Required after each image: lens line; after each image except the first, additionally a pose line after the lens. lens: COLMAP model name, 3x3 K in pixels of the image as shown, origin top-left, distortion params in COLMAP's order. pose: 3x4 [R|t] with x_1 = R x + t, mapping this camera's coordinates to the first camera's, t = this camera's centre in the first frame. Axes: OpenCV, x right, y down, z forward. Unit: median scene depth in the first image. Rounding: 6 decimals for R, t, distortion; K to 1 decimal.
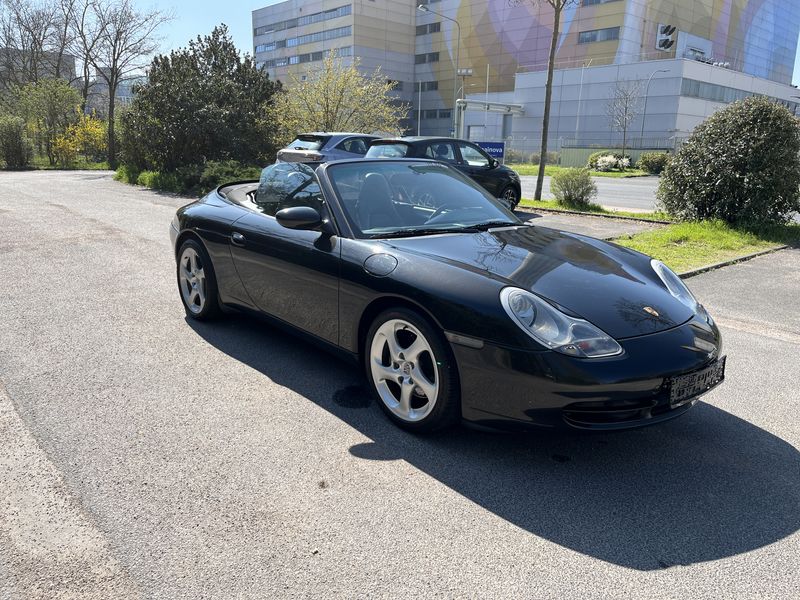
lens RADIAL K [[620.7, 0, 400.0], [0, 620.7, 300.0], [0, 0, 1]] dist [0.056727, -0.086479]
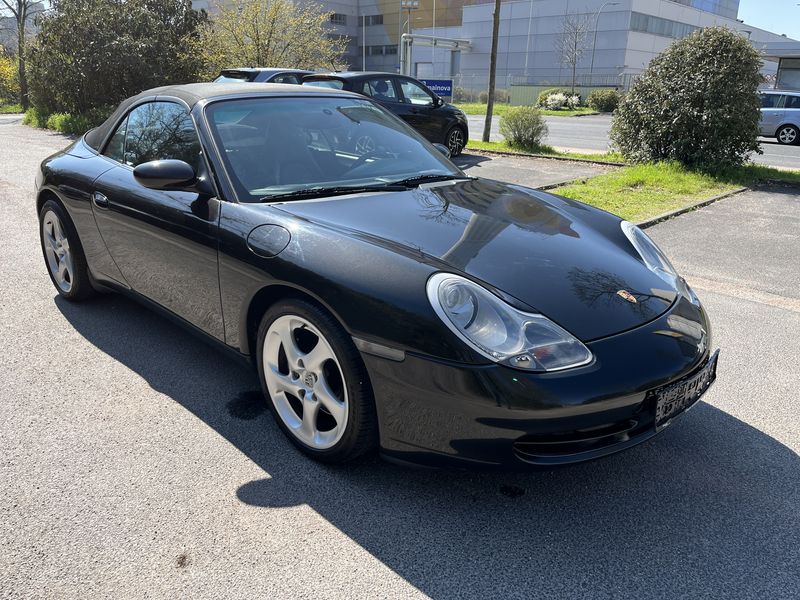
lens RADIAL K [[620.7, 0, 400.0], [0, 620.7, 300.0], [0, 0, 1]] dist [0.056727, -0.086479]
pose [[0.996784, -0.030877, 0.073944, 0.027474], [0.024134, 0.995613, 0.090399, -0.020208], [-0.076411, -0.088324, 0.993157, 0.103408]]
